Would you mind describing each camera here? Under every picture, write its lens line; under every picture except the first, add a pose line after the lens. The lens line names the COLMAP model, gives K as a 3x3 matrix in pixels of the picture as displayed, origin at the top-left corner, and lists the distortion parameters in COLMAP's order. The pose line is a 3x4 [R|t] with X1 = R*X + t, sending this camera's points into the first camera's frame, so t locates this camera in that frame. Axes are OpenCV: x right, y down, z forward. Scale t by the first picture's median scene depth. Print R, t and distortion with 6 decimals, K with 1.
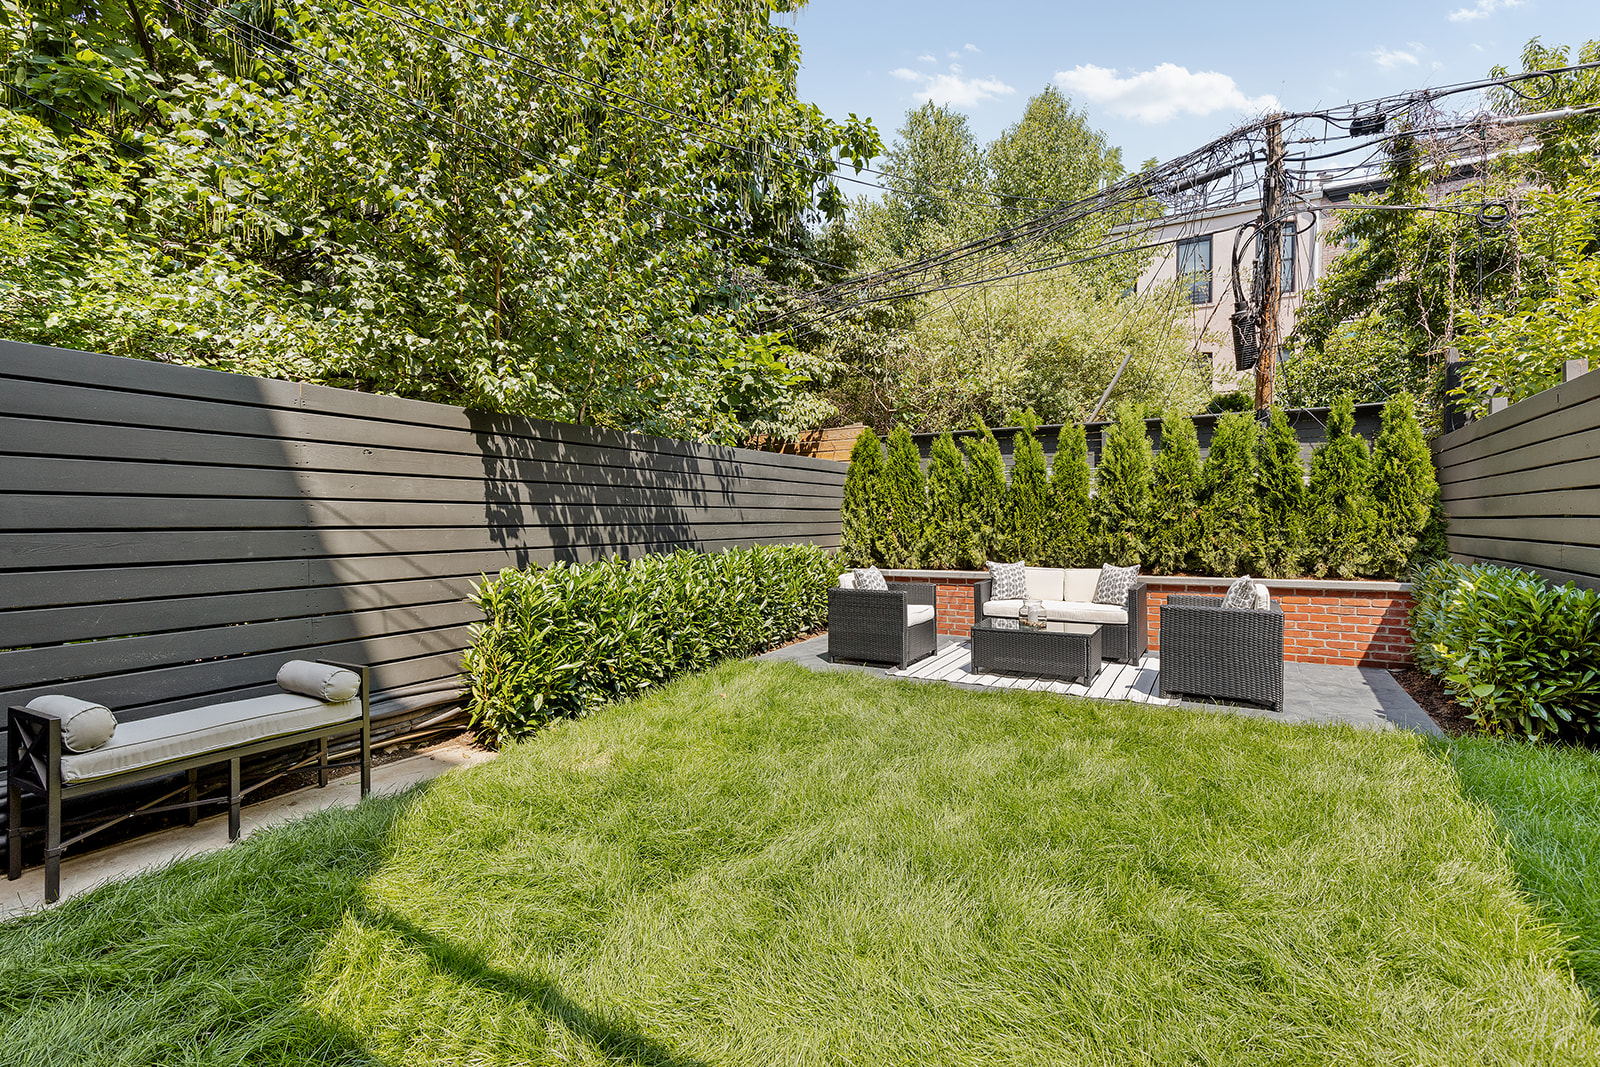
lens RADIAL K [[732.7, 0, 800.0], [0, 732.7, 533.5], [0, 0, 1]] dist [-0.000642, -0.000049]
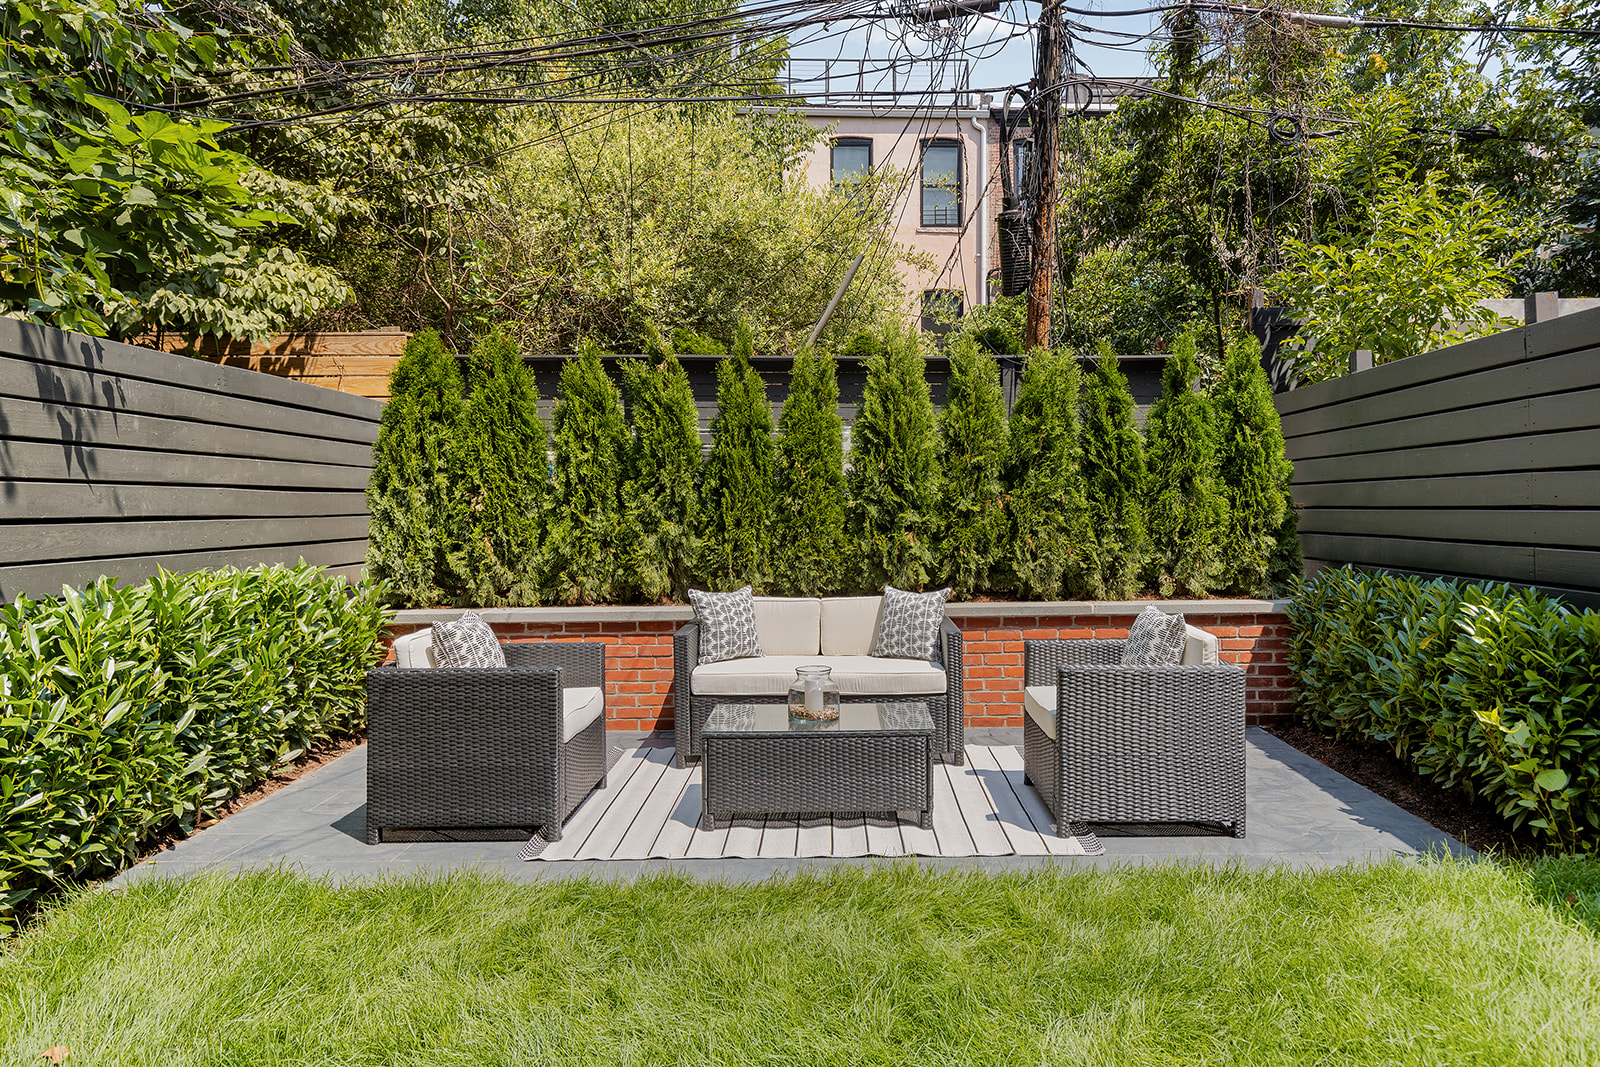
lens RADIAL K [[952.2, 0, 803.3], [0, 952.2, 491.4], [0, 0, 1]] dist [0.005279, -0.000753]
pose [[0.850197, 0.009870, 0.526372, -0.037964], [0.008995, 0.999406, -0.033268, -0.009446], [-0.526388, 0.033019, 0.849603, 0.359332]]
